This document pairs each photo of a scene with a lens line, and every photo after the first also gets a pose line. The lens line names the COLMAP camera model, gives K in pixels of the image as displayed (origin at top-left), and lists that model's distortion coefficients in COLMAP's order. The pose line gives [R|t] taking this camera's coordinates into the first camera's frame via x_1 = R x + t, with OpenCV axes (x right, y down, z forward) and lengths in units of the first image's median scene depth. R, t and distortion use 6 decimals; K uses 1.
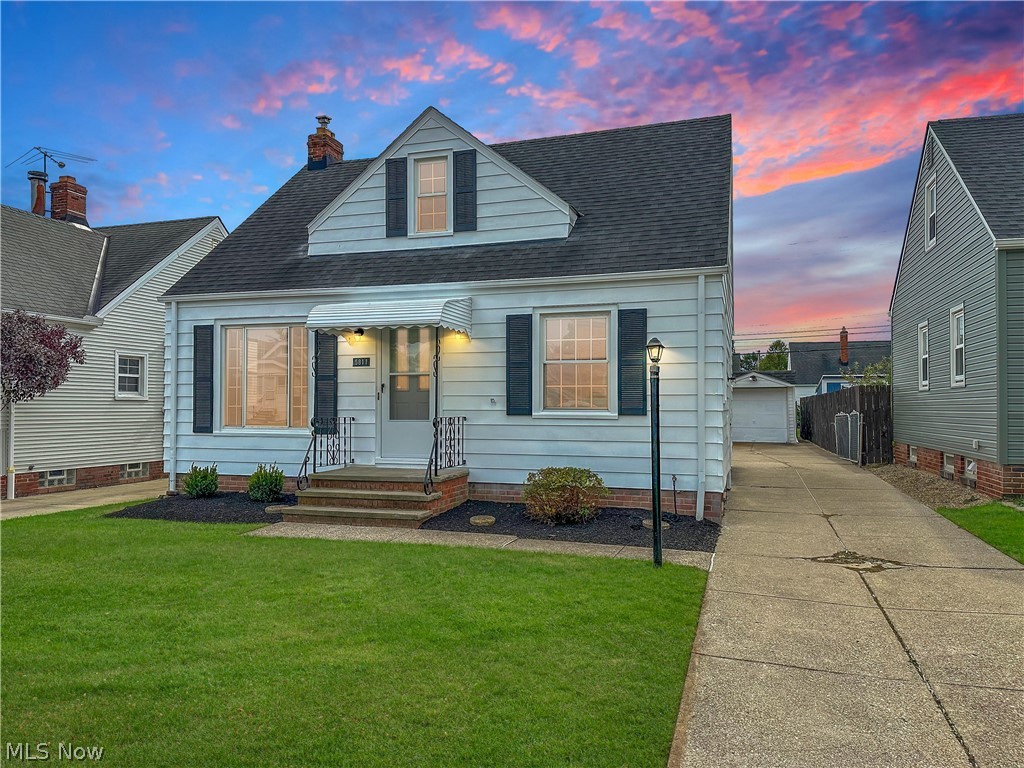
lens RADIAL K [[744.9, 0, 512.0], [0, 744.9, 384.0], [0, 0, 1]] dist [0.029113, -0.002070]
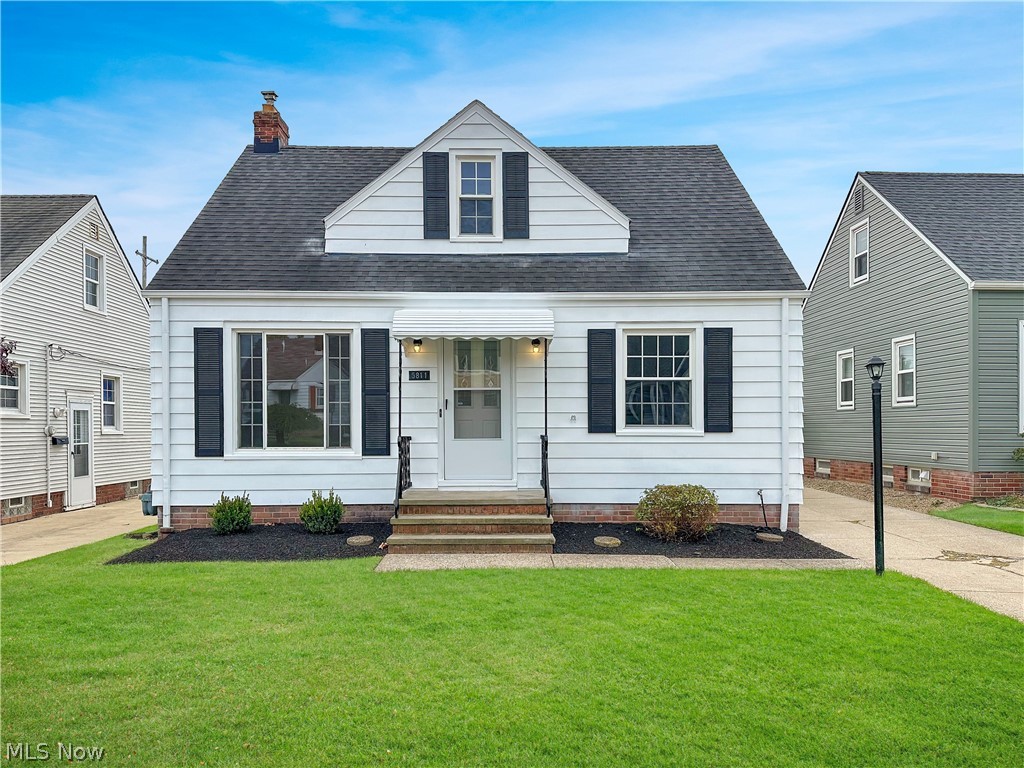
lens RADIAL K [[766.7, 0, 470.4], [0, 766.7, 415.0], [0, 0, 1]] dist [0.079322, -0.128773]
pose [[0.948076, 0.002031, 0.318039, -0.433412], [-0.006216, 0.999907, 0.012142, 0.007030], [-0.317984, -0.013488, 0.948000, 0.094063]]
